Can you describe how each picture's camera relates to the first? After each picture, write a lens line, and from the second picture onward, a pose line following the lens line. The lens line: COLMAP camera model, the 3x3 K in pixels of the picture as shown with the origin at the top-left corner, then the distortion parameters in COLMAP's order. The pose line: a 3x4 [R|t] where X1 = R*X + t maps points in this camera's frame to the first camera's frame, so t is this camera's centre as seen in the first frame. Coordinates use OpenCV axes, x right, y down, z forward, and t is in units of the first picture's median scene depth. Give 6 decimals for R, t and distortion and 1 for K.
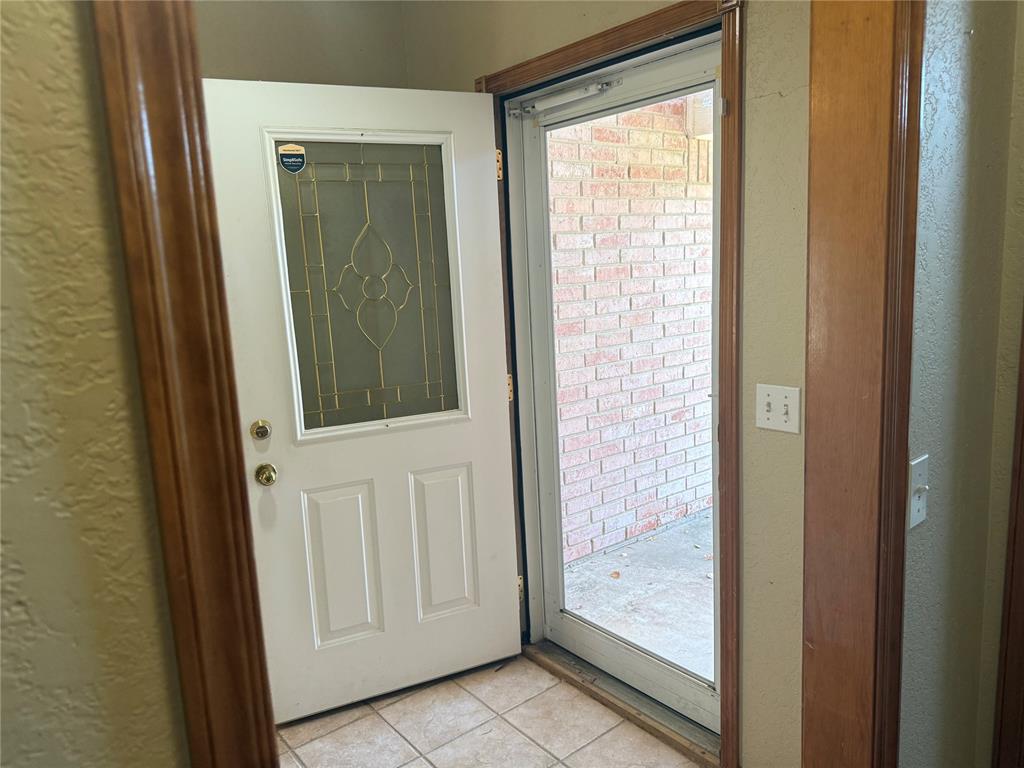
lens RADIAL K [[701.7, 0, 512.0], [0, 701.7, 384.0], [0, 0, 1]] dist [0.068456, -0.119082]
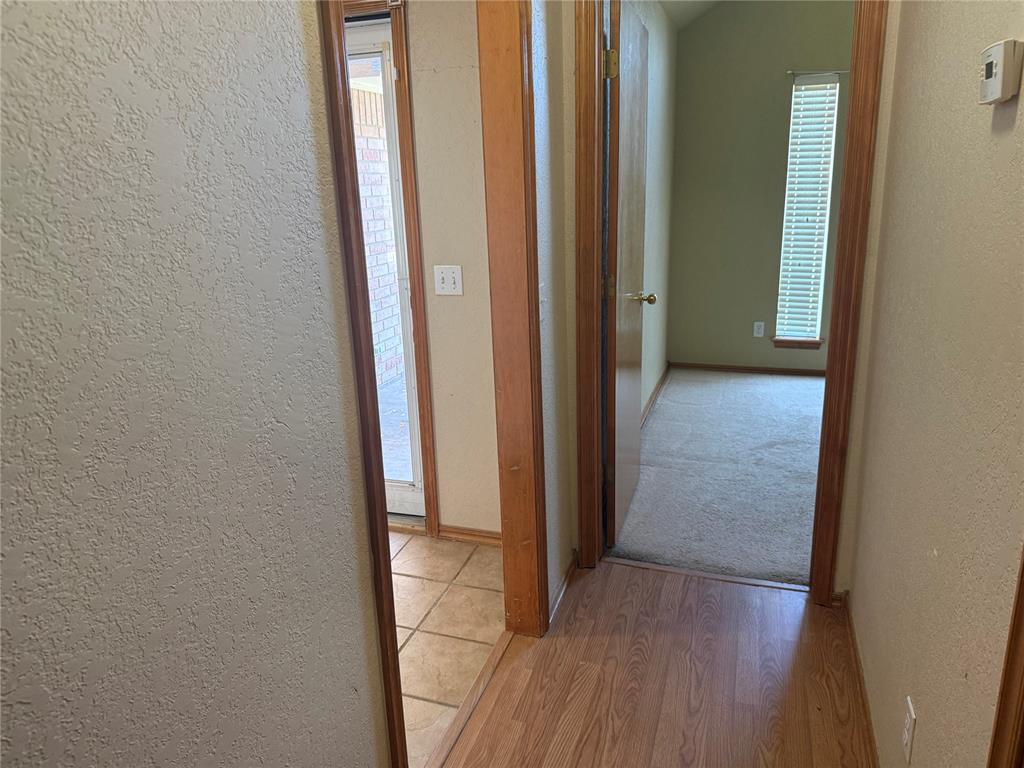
lens RADIAL K [[701.7, 0, 512.0], [0, 701.7, 384.0], [0, 0, 1]] dist [0.068456, -0.119082]
pose [[0.834486, -0.127468, 0.536083, -0.369162], [0.081264, 0.990707, 0.109068, 0.103235], [-0.545004, -0.047451, 0.837090, -0.387466]]
